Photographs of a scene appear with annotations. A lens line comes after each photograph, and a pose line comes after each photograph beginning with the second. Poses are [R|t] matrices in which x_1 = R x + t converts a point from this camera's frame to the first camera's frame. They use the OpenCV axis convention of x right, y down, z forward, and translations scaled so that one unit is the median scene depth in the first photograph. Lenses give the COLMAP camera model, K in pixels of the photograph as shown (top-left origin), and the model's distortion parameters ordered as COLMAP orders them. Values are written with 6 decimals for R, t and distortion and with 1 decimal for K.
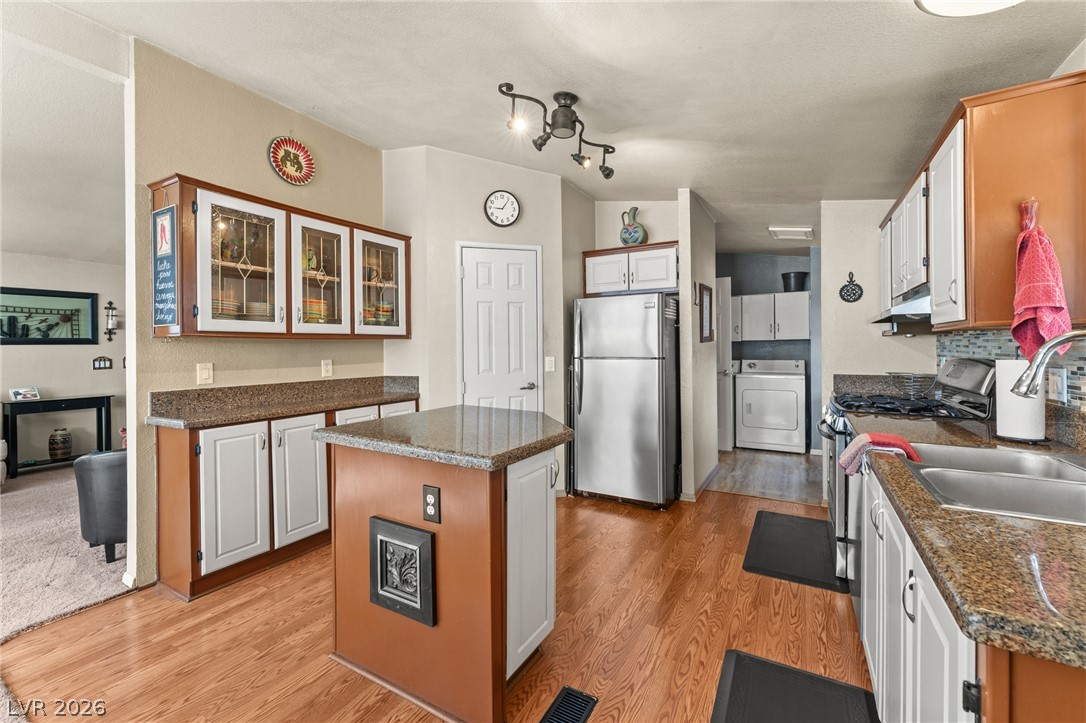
lens RADIAL K [[448.9, 0, 537.7], [0, 448.9, 350.7], [0, 0, 1]] dist [0.001413, -0.001388]
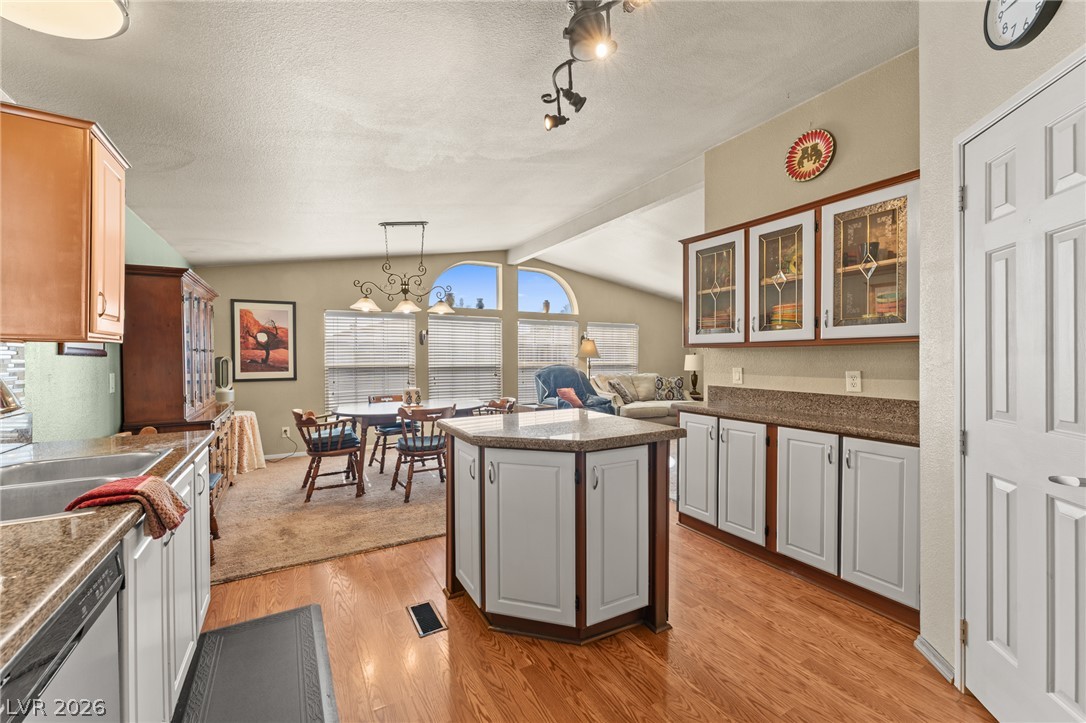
lens RADIAL K [[448.9, 0, 543.4], [0, 448.9, 355.5], [0, 0, 1]] dist [0.001413, -0.001388]
pose [[-0.498934, 0.007095, -0.866611, 0.492875], [-0.003327, 0.999943, 0.010102, -0.013402], [0.866633, 0.007923, -0.498883, 0.903326]]
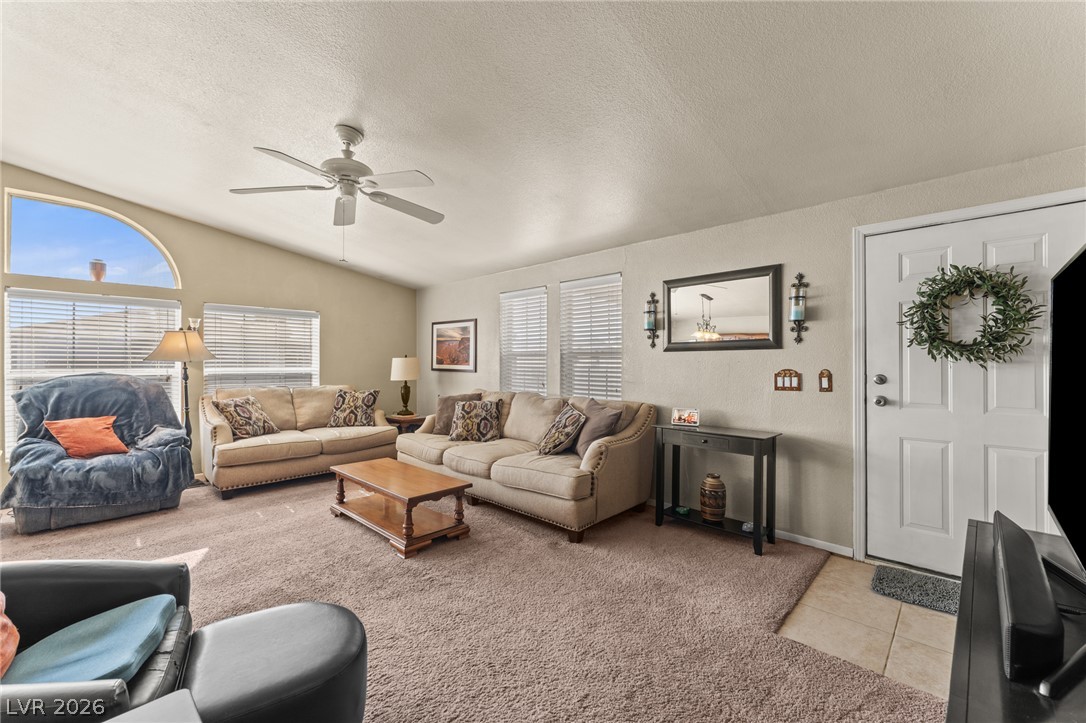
lens RADIAL K [[448.9, 0, 533.6], [0, 448.9, 362.4], [0, 0, 1]] dist [0.001413, -0.001388]
pose [[-0.236511, 0.008052, -0.971595, -0.492301], [-0.007294, 0.999923, 0.010063, 0.001254], [0.971601, 0.009466, -0.236434, 1.274243]]
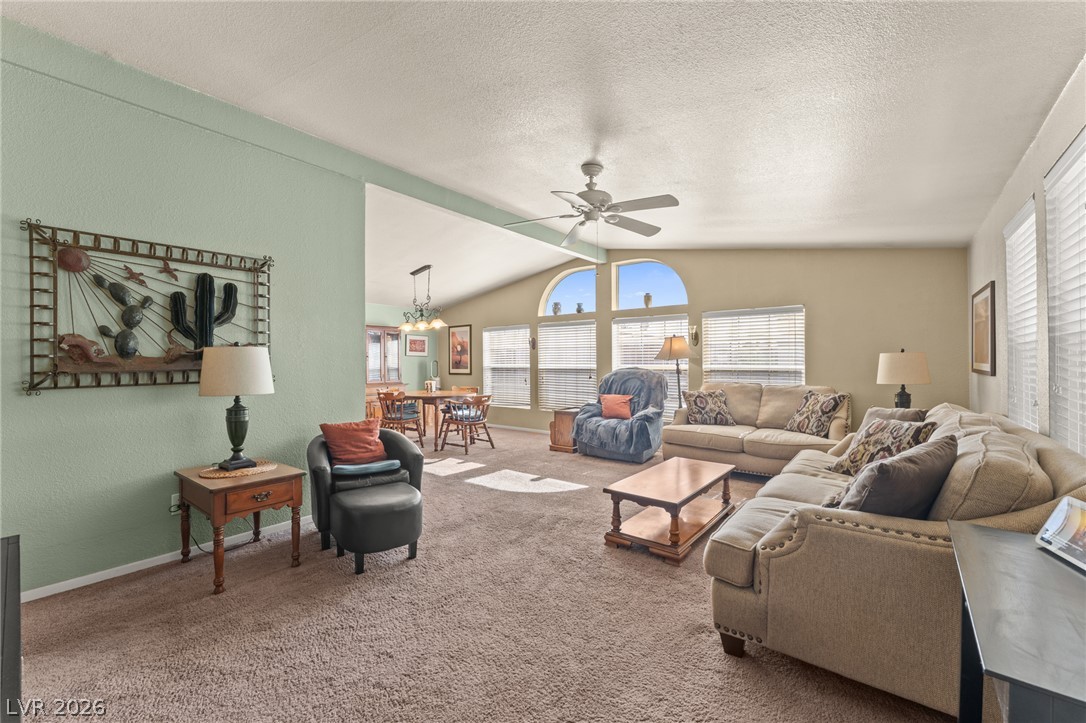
lens RADIAL K [[448.9, 0, 549.6], [0, 448.9, 358.4], [0, 0, 1]] dist [0.001413, -0.001388]
pose [[-0.989197, 0.012298, 0.146073, -1.268540], [0.012600, 0.999920, 0.001143, 0.005979], [-0.146047, 0.002971, -0.989273, 1.740665]]
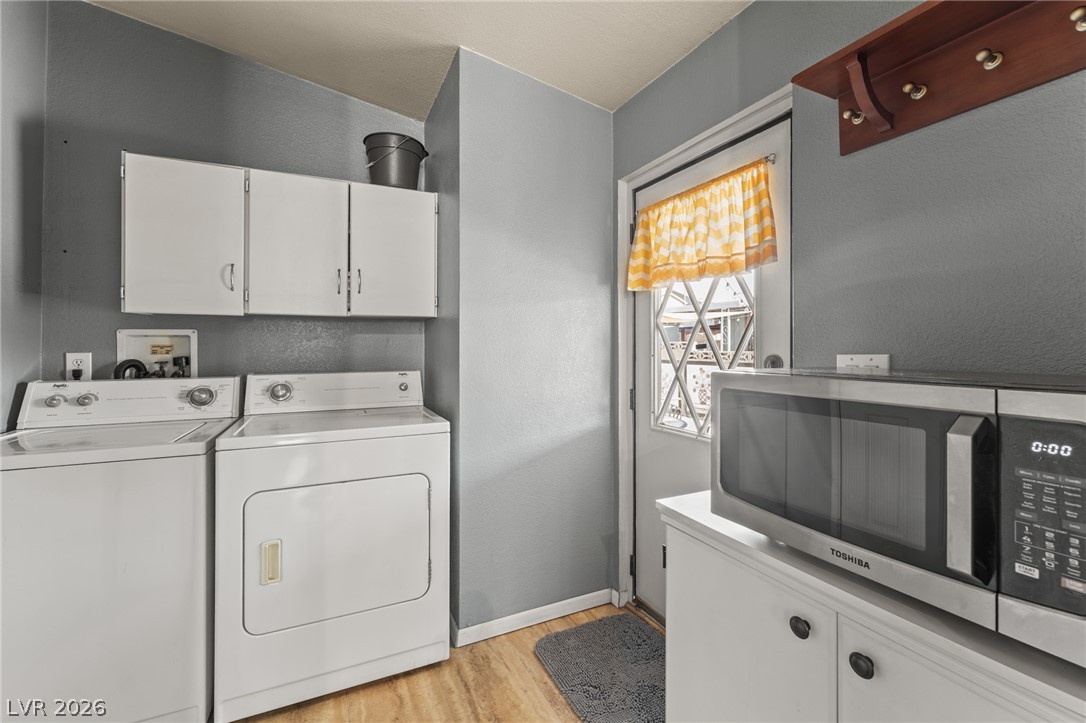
lens RADIAL K [[448.9, 0, 532.5], [0, 448.9, 350.5], [0, 0, 1]] dist [0.001413, -0.001388]
pose [[0.564916, 0.004021, 0.825139, 0.556013], [-0.000015, 0.999988, -0.004863, 0.009093], [-0.825149, 0.002735, 0.564909, 1.184769]]
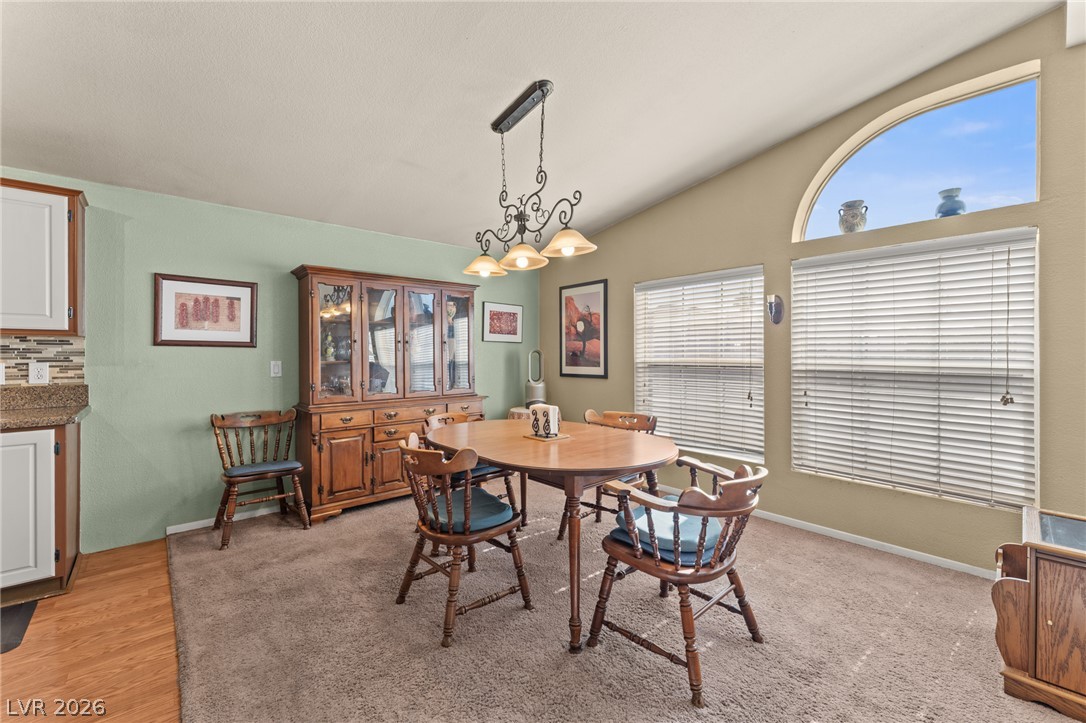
lens RADIAL K [[448.9, 0, 541.1], [0, 448.9, 353.8], [0, 0, 1]] dist [0.001413, -0.001388]
pose [[-0.944935, 0.007379, 0.327176, -0.707439], [0.011105, 0.999893, 0.009521, 0.010893], [-0.327071, 0.012630, -0.944915, 0.581321]]
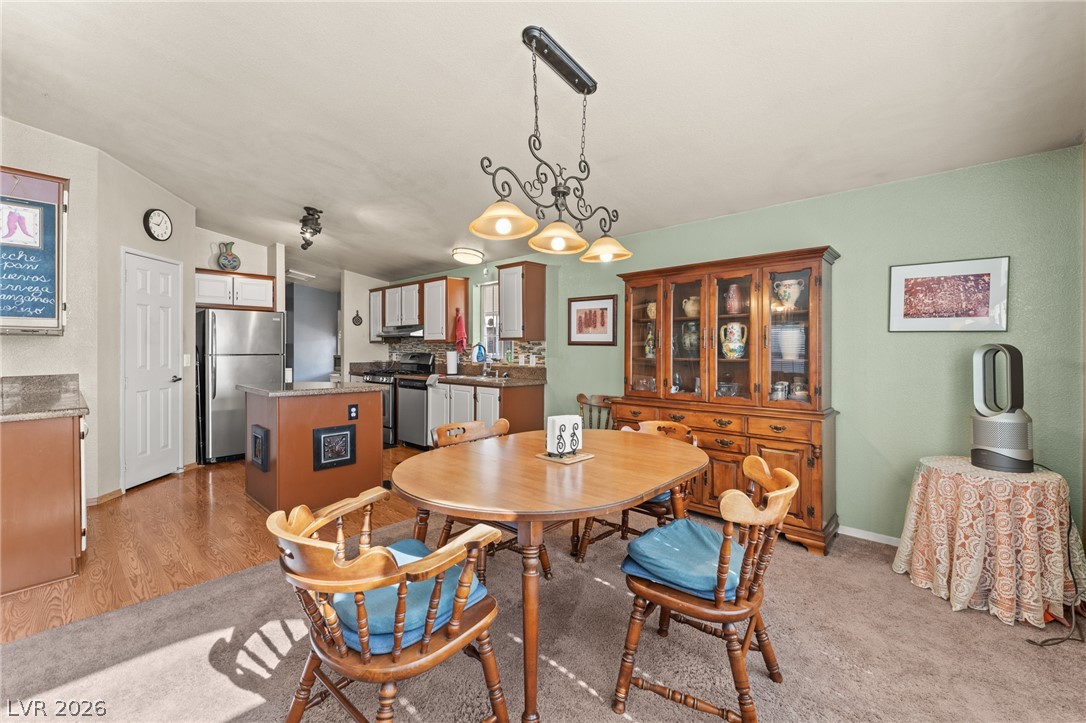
lens RADIAL K [[448.9, 0, 539.6], [0, 448.9, 352.0], [0, 0, 1]] dist [0.001413, -0.001388]
pose [[0.225187, 0.001680, 0.974314, -1.048025], [0.006324, 0.999975, -0.003186, 0.019131], [-0.974295, 0.006879, 0.225170, -0.217953]]
